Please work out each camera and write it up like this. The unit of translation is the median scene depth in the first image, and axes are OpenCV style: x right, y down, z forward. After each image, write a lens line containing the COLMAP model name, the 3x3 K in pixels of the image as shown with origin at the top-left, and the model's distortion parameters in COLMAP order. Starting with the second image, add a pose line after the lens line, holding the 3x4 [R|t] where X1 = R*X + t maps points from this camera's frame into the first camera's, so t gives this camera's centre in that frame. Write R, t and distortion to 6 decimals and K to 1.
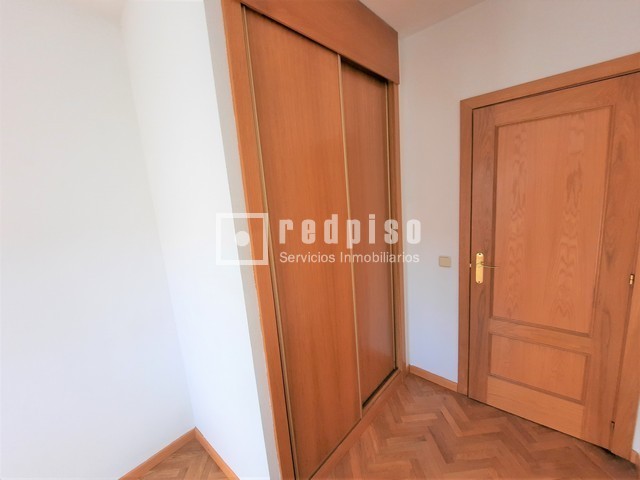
lens RADIAL K [[261.6, 0, 316.1], [0, 261.6, 240.0], [0, 0, 1]] dist [-0.003851, -0.001442]
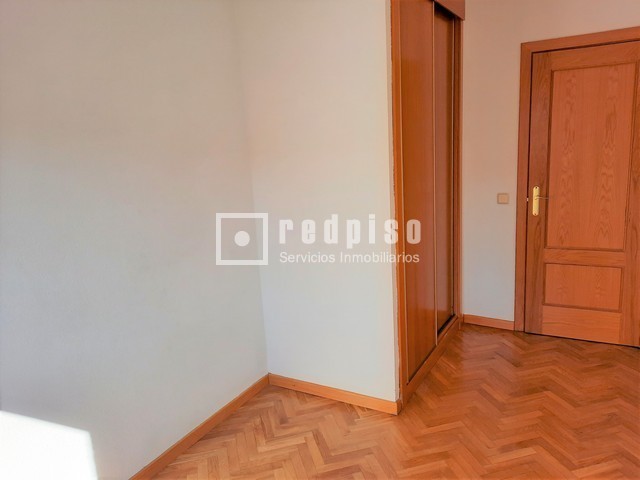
lens RADIAL K [[469.5, 0, 323.0], [0, 469.5, 230.7], [0, 0, 1]] dist [0.057148, -0.038329]
pose [[0.974338, -0.011075, 0.224819, -0.725499], [0.010869, 0.999939, 0.002156, 0.236089], [-0.224829, 0.000343, 0.974398, -0.764693]]
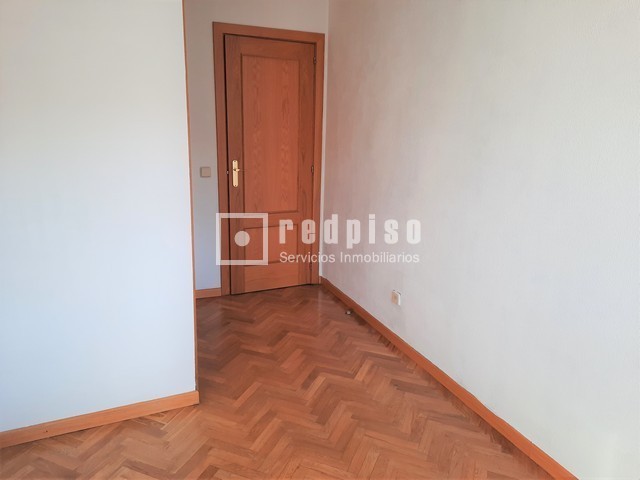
lens RADIAL K [[469.5, 0, 327.9], [0, 469.5, 231.3], [0, 0, 1]] dist [0.057148, -0.038329]
pose [[0.404882, -0.126850, 0.905527, -1.264837], [0.091113, 0.990998, 0.098084, 0.212778], [-0.909818, 0.042793, 0.412795, -0.268005]]
